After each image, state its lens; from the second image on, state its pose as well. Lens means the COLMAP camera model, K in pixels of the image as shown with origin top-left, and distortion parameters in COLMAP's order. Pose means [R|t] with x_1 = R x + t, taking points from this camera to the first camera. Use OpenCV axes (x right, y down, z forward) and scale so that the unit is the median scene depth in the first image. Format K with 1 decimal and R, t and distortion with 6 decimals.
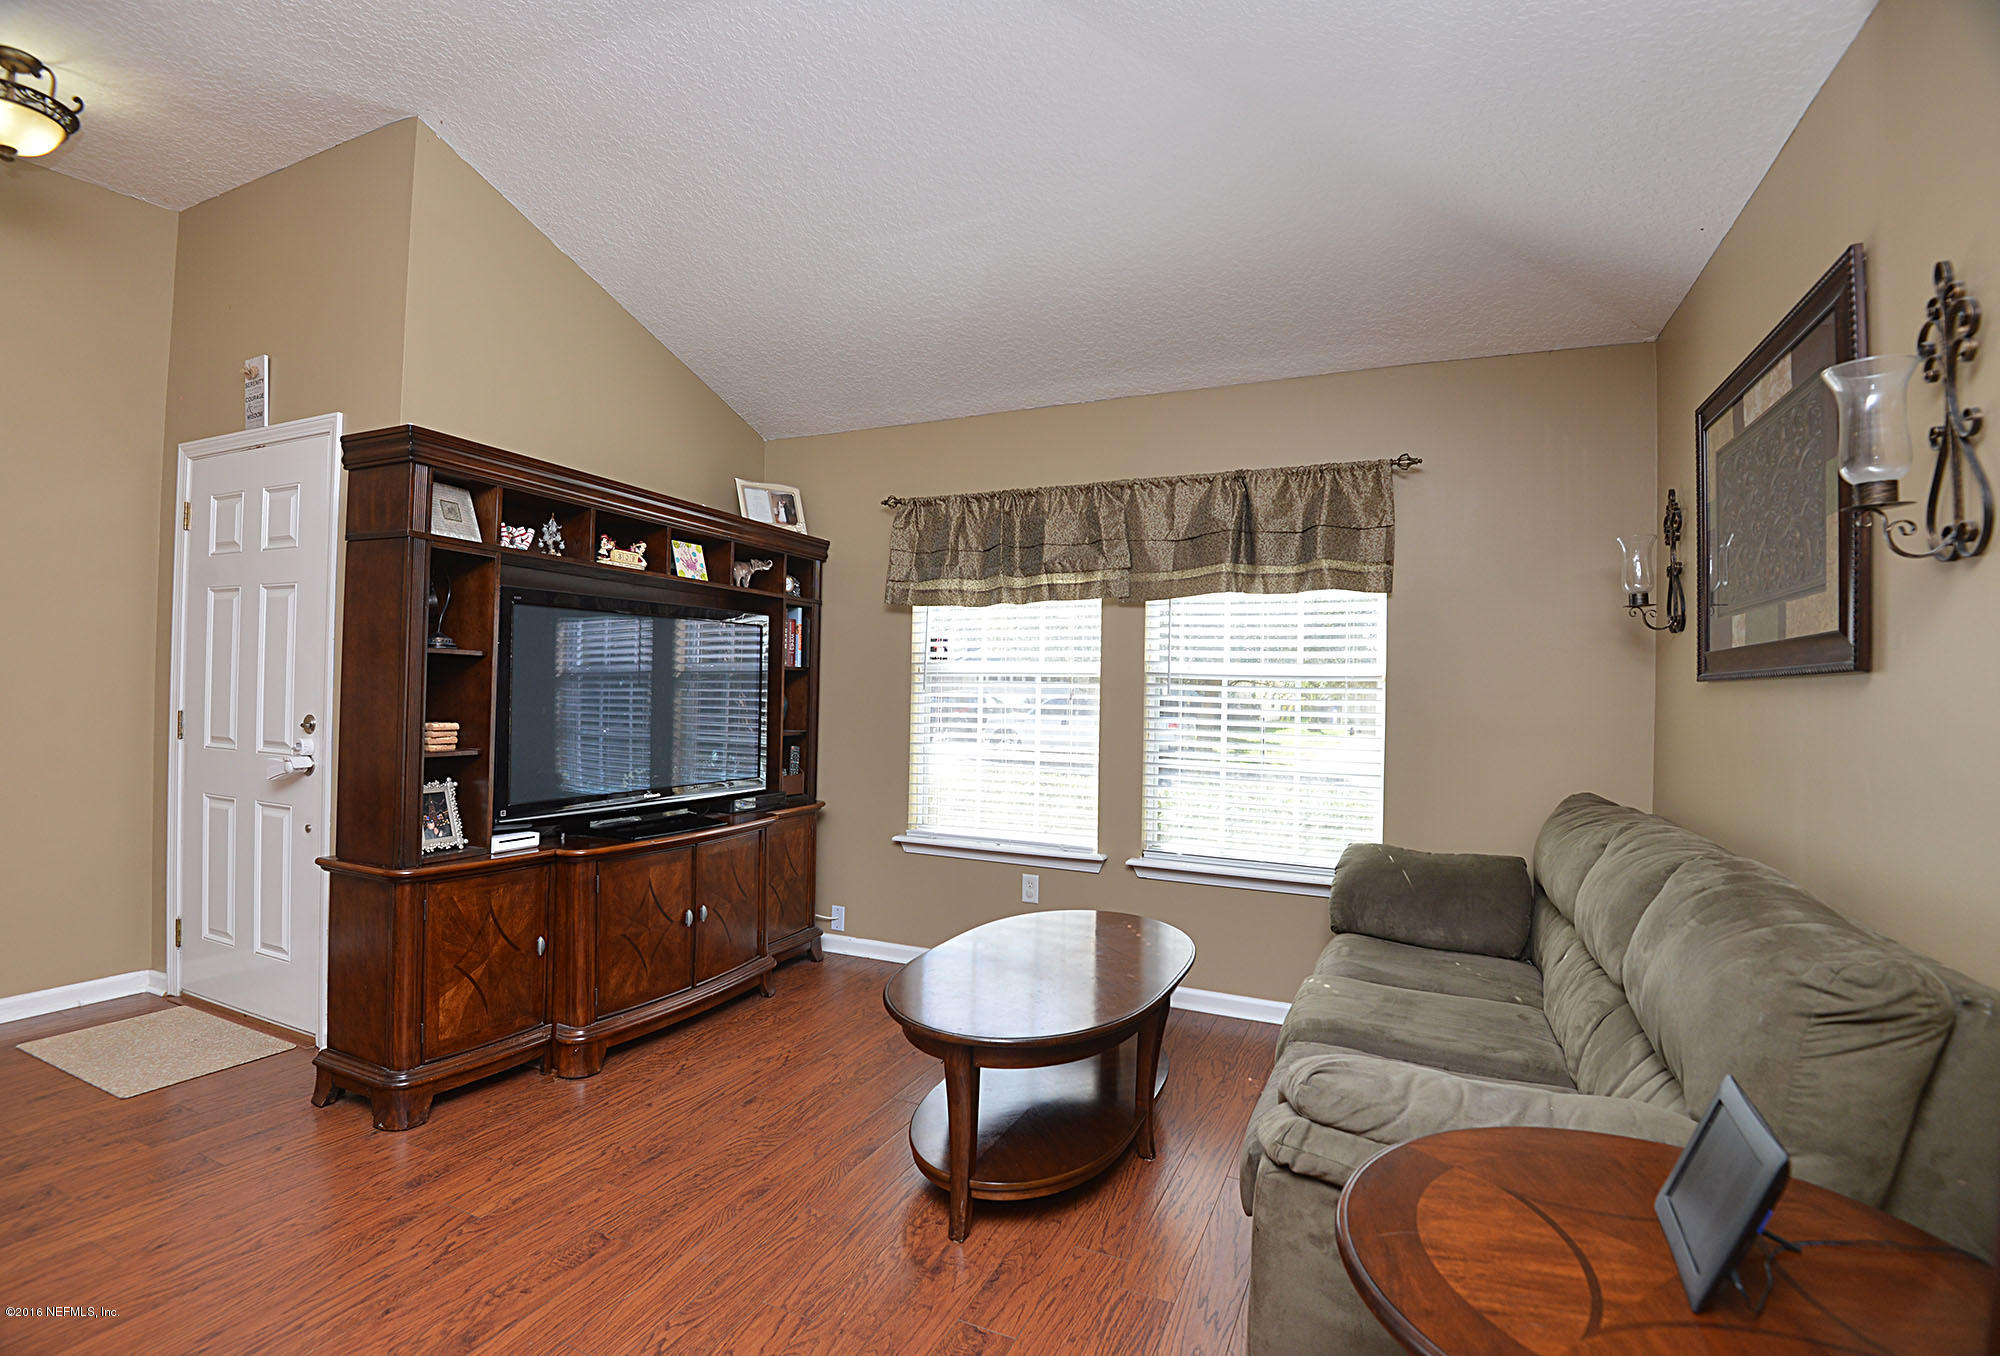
lens RADIAL K [[931.4, 0, 995.7], [0, 931.4, 677.4], [0, 0, 1]] dist [0.003088, 0.000305]
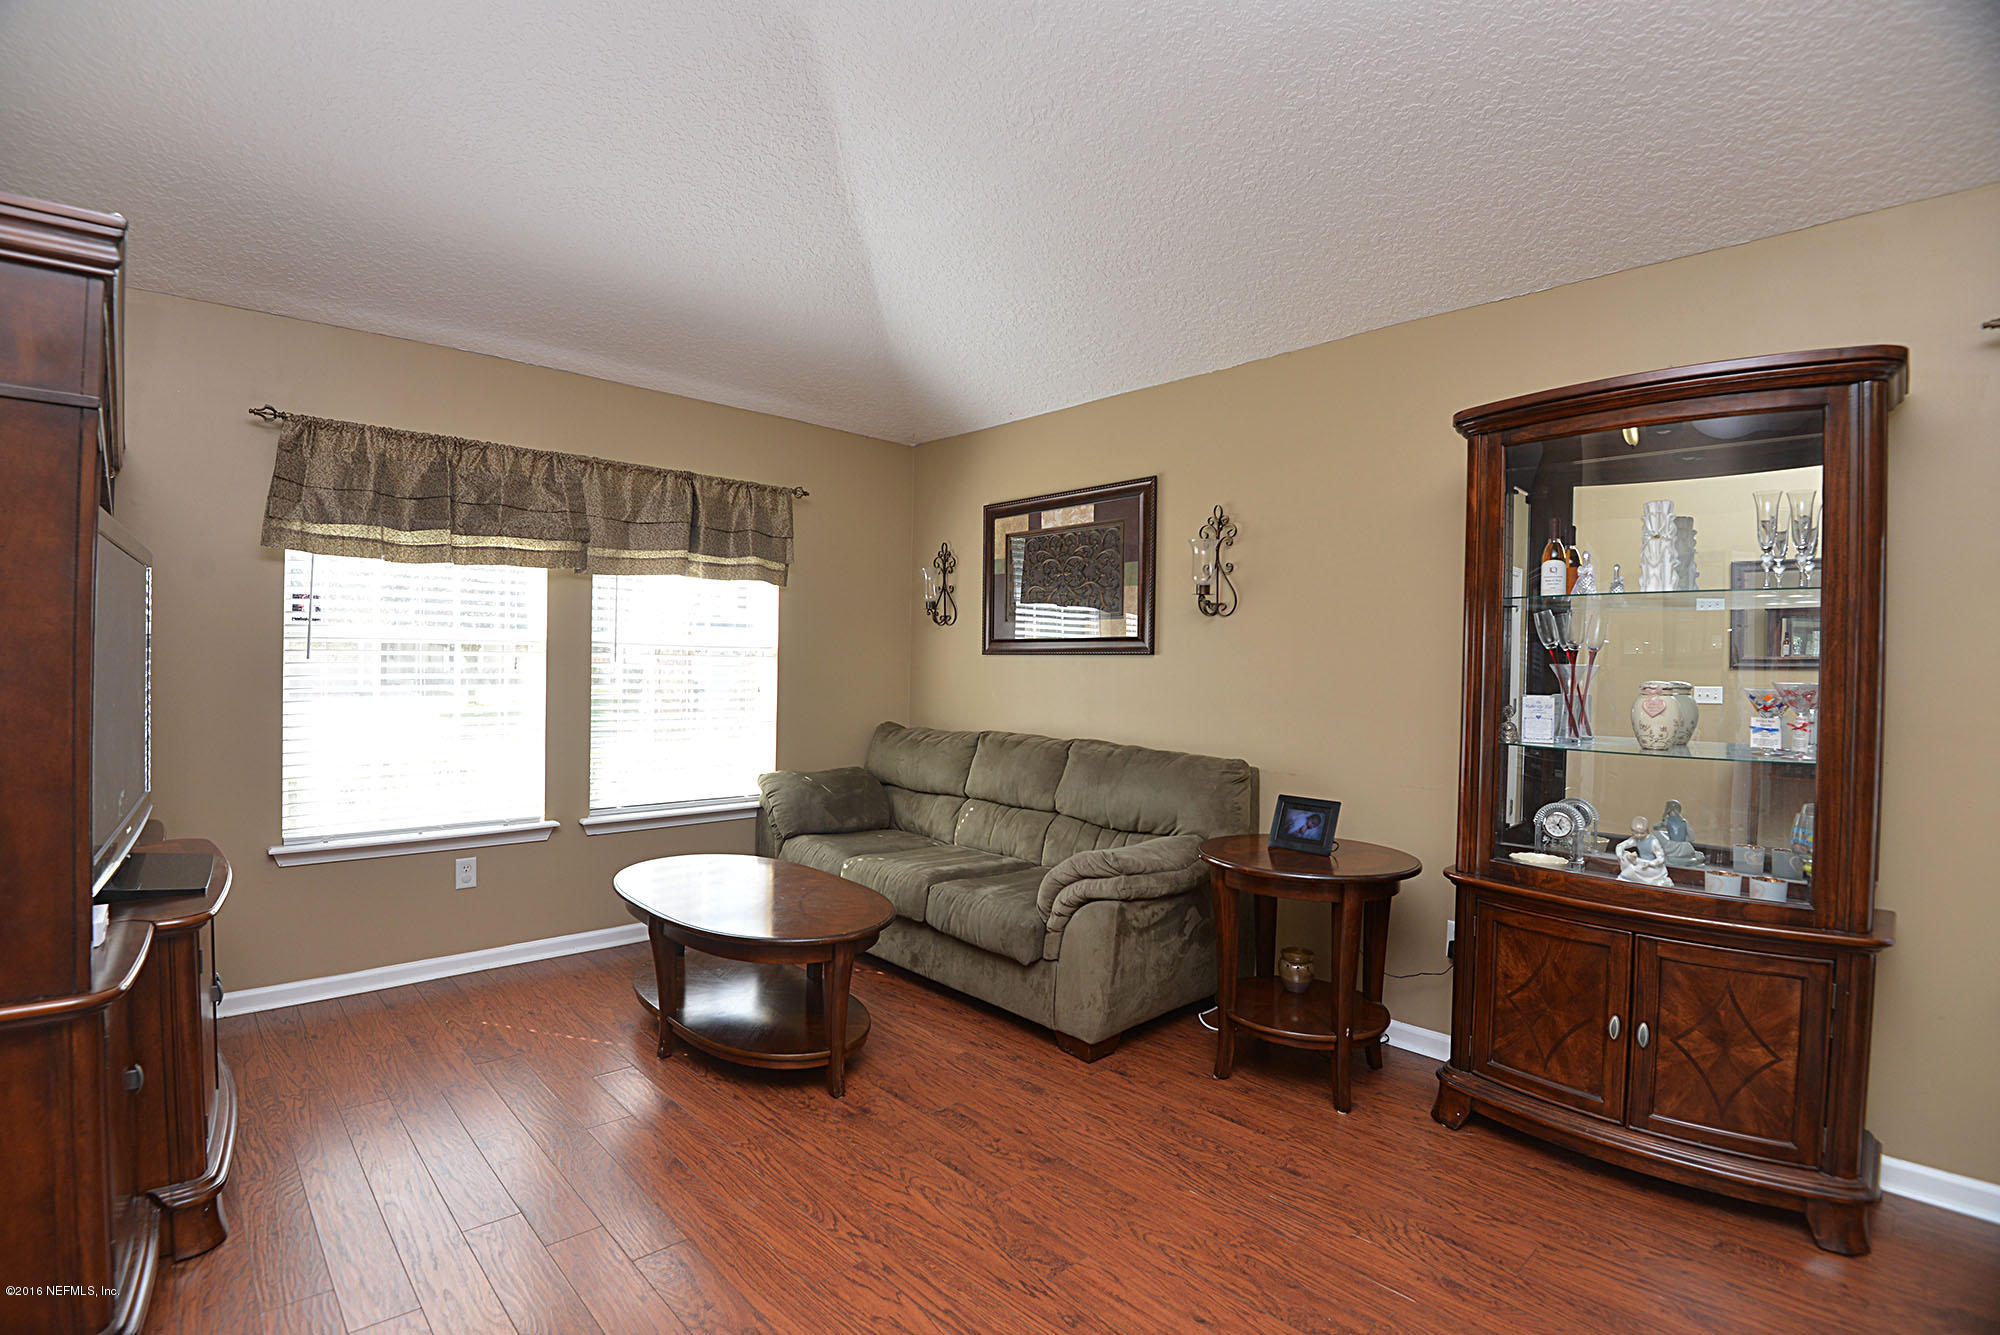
lens RADIAL K [[908.2, 0, 989.9], [0, 908.2, 672.3], [0, 0, 1]] dist [-0.048370, -0.002525]
pose [[0.390703, -0.020470, 0.920289, -0.595126], [-0.016953, 0.999423, 0.029427, -0.008189], [-0.920361, -0.027099, 0.390131, 0.186277]]
